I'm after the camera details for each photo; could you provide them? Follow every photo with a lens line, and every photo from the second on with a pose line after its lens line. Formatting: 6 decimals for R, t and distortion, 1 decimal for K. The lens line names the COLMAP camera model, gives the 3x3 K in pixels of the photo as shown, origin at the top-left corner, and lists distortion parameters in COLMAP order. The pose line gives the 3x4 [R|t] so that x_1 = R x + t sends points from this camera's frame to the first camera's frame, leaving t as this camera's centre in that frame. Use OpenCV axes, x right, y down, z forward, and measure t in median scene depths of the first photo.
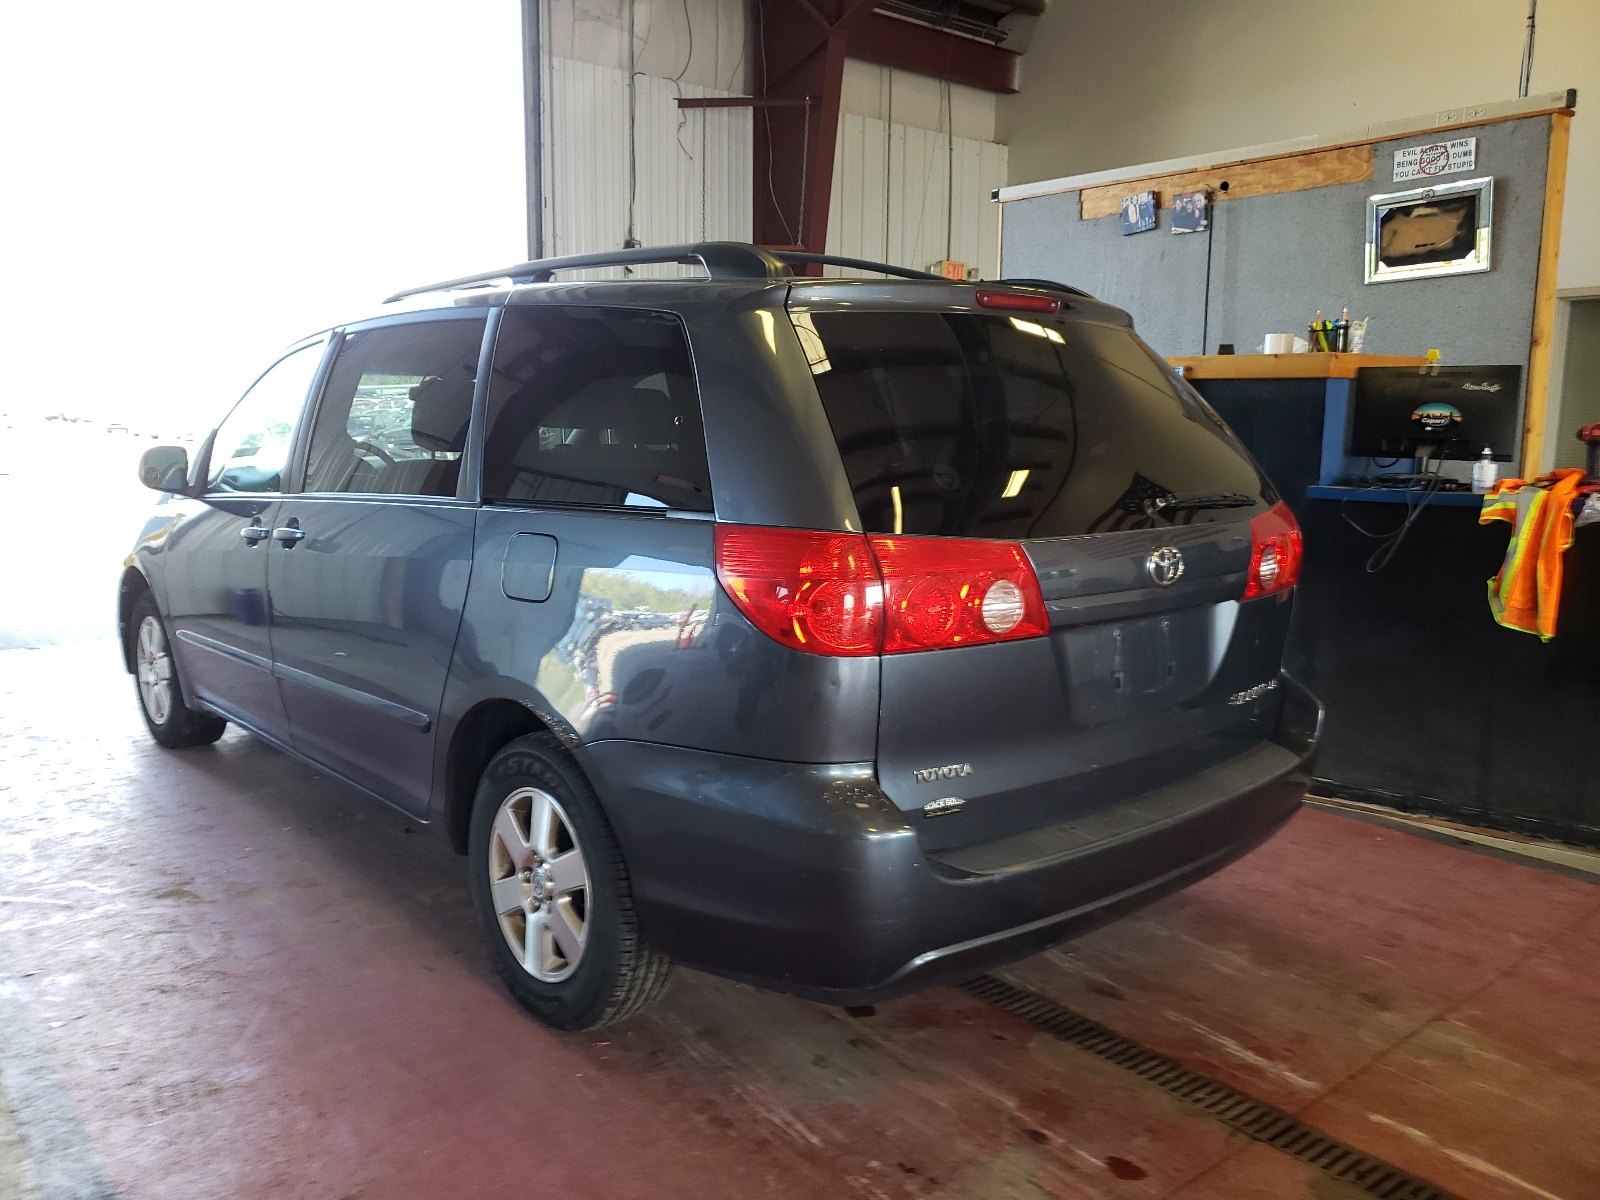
lens RADIAL K [[1313.3, 0, 800.0], [0, 1313.3, 600.0], [0, 0, 1]] dist [-0.064161, 0.070215]
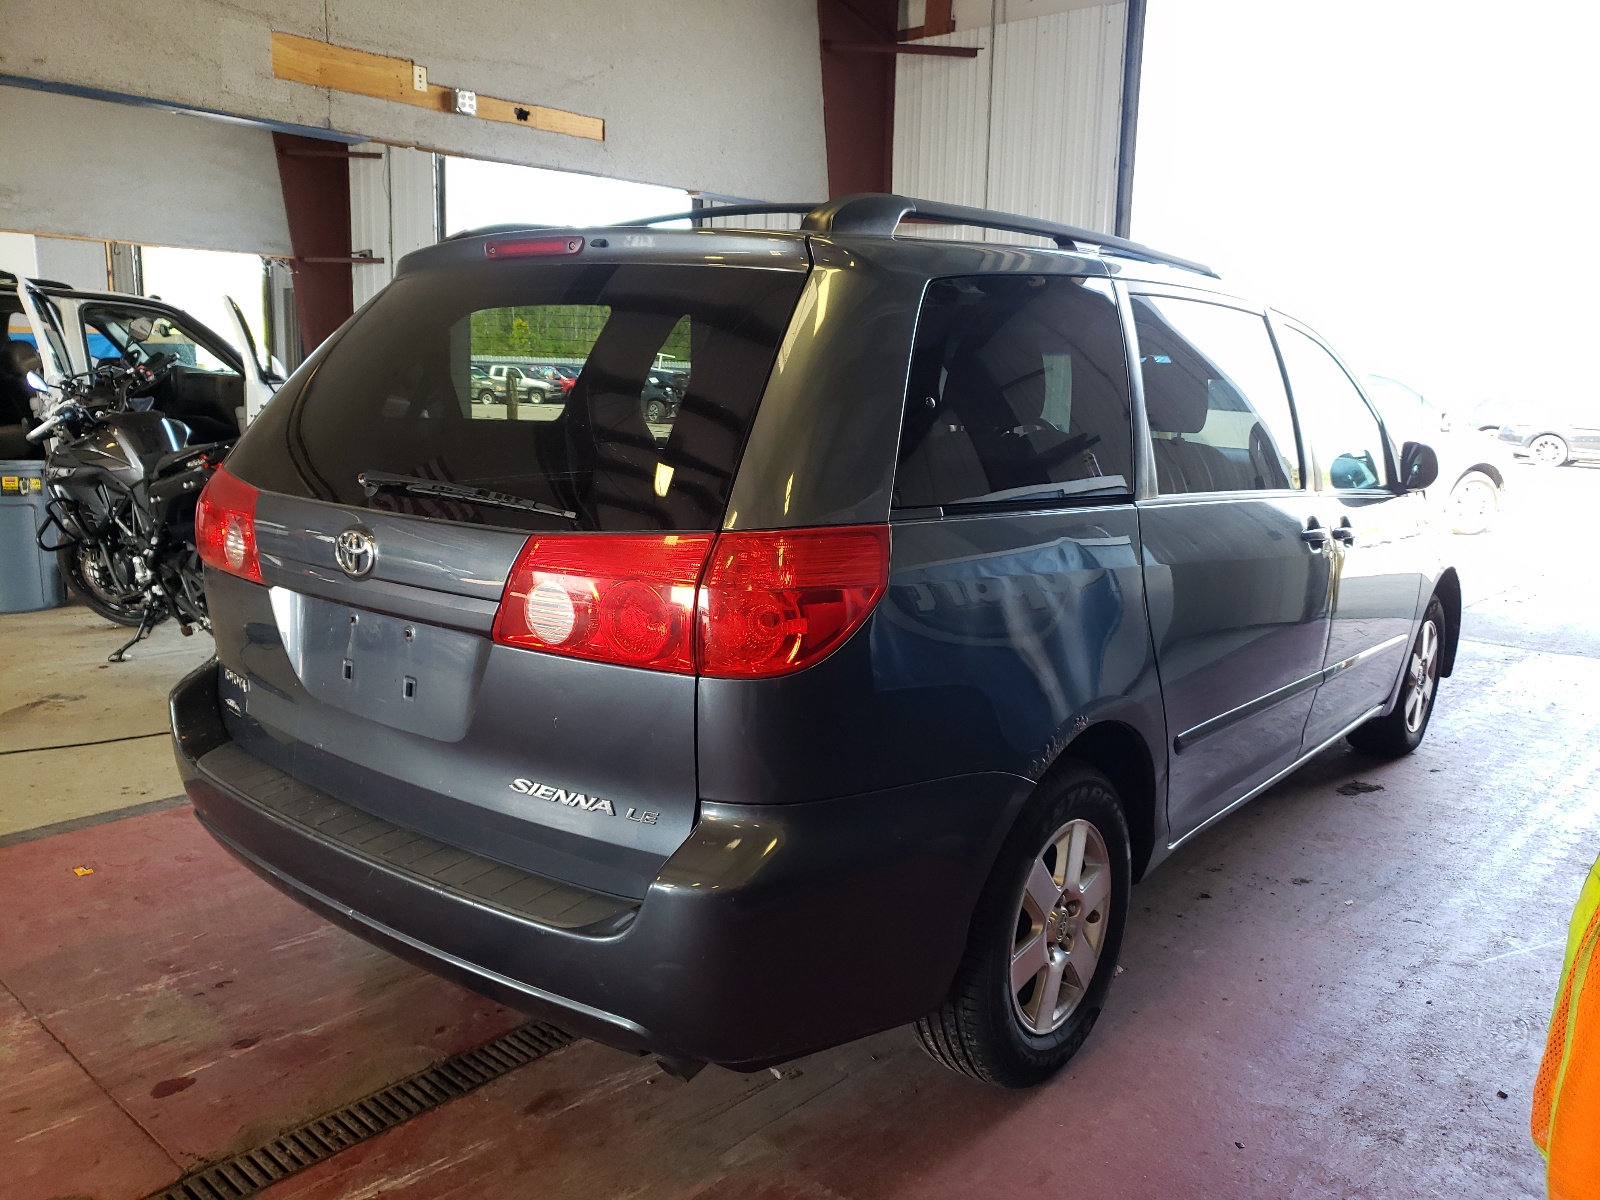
lens RADIAL K [[1313.3, 0, 800.0], [0, 1313.3, 600.0], [0, 0, 1]] dist [-0.064161, 0.070215]
pose [[0.156121, 0.206353, -0.965942, 1.284617], [-0.172106, 0.968657, 0.179117, -0.233964], [0.972628, 0.138281, 0.186742, 1.249971]]
